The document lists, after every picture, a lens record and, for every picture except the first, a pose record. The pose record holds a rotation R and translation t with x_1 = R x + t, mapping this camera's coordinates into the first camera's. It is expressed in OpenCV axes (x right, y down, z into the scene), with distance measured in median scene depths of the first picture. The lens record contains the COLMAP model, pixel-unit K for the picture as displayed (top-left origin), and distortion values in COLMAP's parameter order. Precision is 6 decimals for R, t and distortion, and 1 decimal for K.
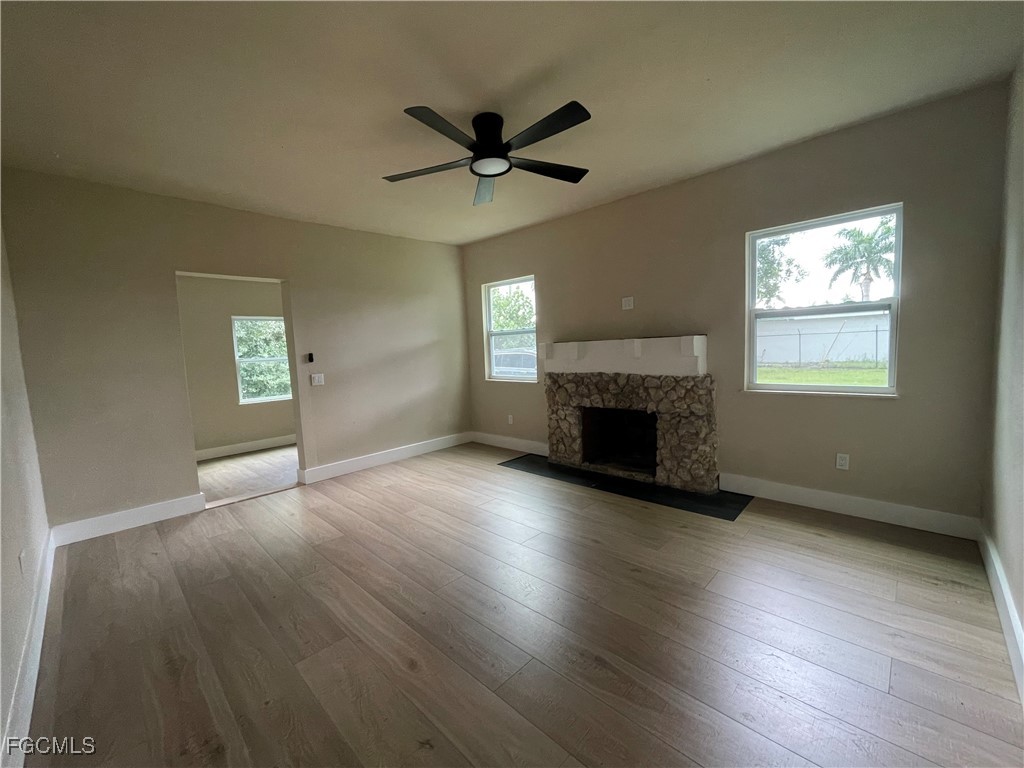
lens RADIAL K [[413.8, 0, 506.2], [0, 413.8, 383.7], [0, 0, 1]] dist [-0.001337, 0.006585]
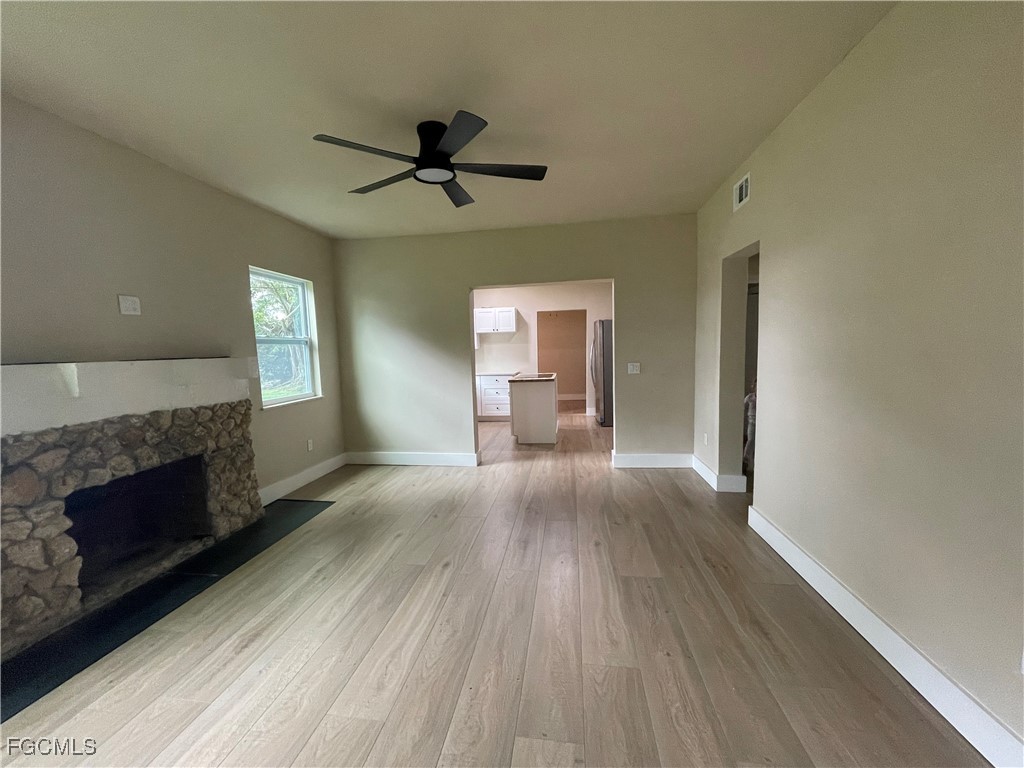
lens RADIAL K [[412.1, 0, 507.5], [0, 412.1, 386.3], [0, 0, 1]] dist [-0.000220, 0.000287]
pose [[-0.581606, -0.011657, 0.813387, -0.596062], [0.129243, 0.985873, 0.106543, -0.063759], [-0.803138, 0.167091, -0.571883, 0.945935]]
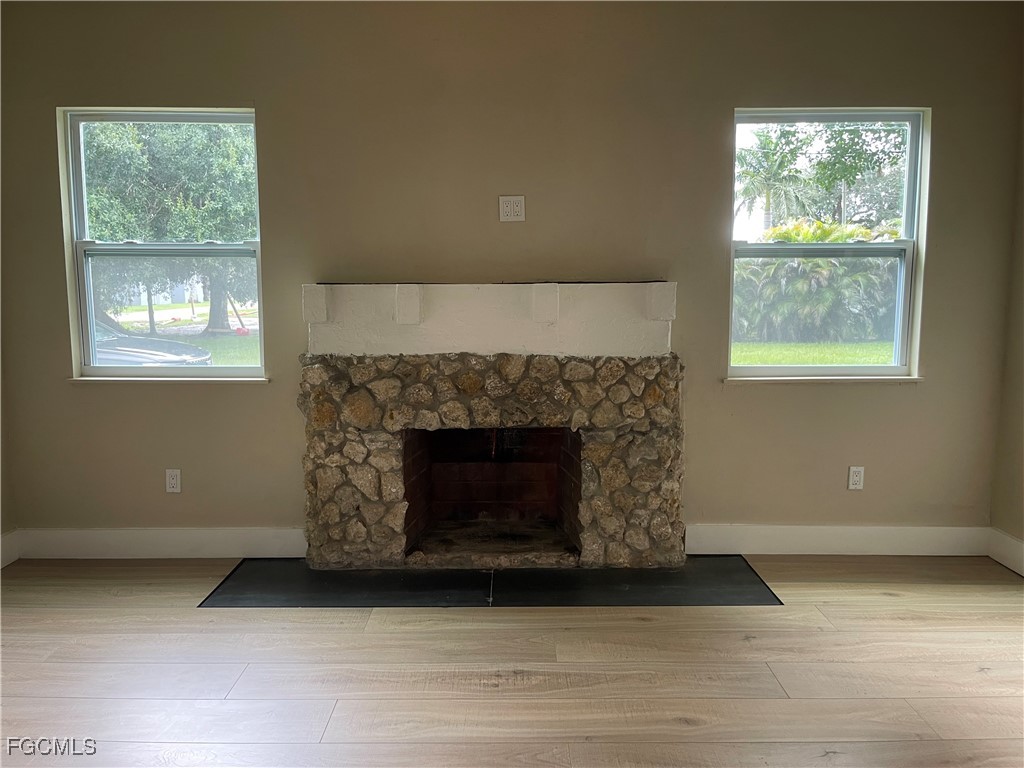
lens RADIAL K [[773.7, 0, 518.6], [0, 773.7, 384.5], [0, 0, 1]] dist [0.069428, -0.087061]
pose [[0.713330, -0.045672, 0.699339, -0.355789], [0.035014, 0.998951, 0.029524, -0.016415], [-0.699954, 0.003426, 0.714180, 0.359915]]
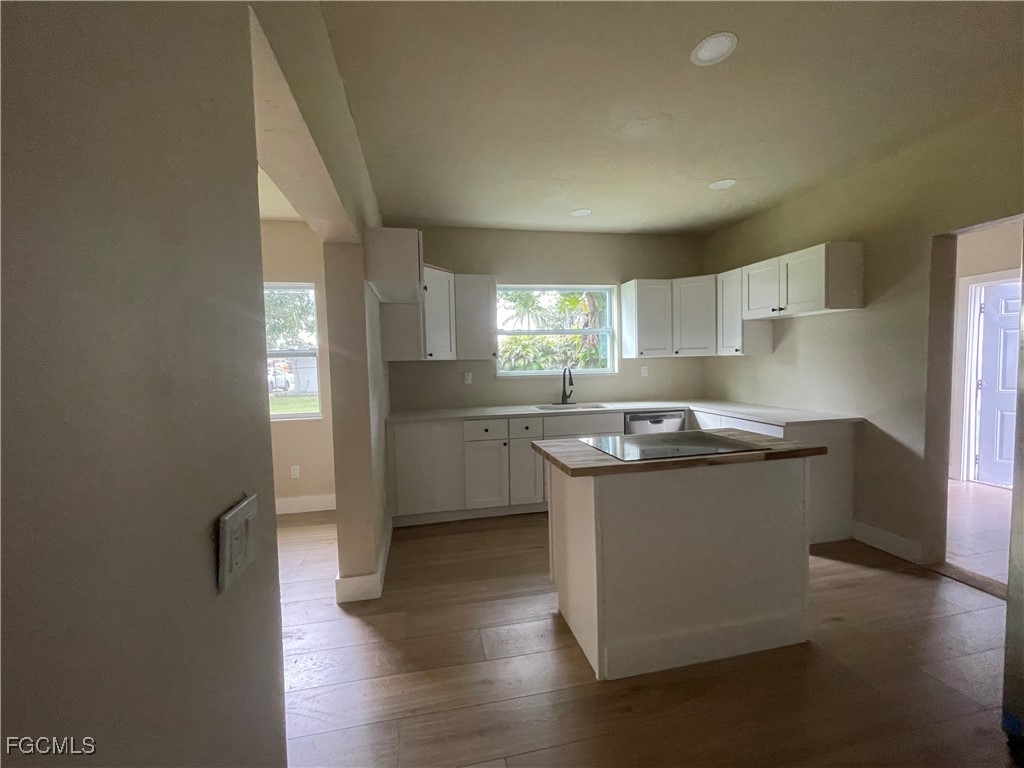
lens RADIAL K [[414.0, 0, 507.8], [0, 414.0, 382.9], [0, 0, 1]] dist [0.001562, -0.000467]
pose [[0.561354, -0.012744, 0.827477, 0.094857], [0.076611, 0.996388, -0.036627, 0.007852], [-0.824022, 0.083955, 0.560303, -0.224981]]
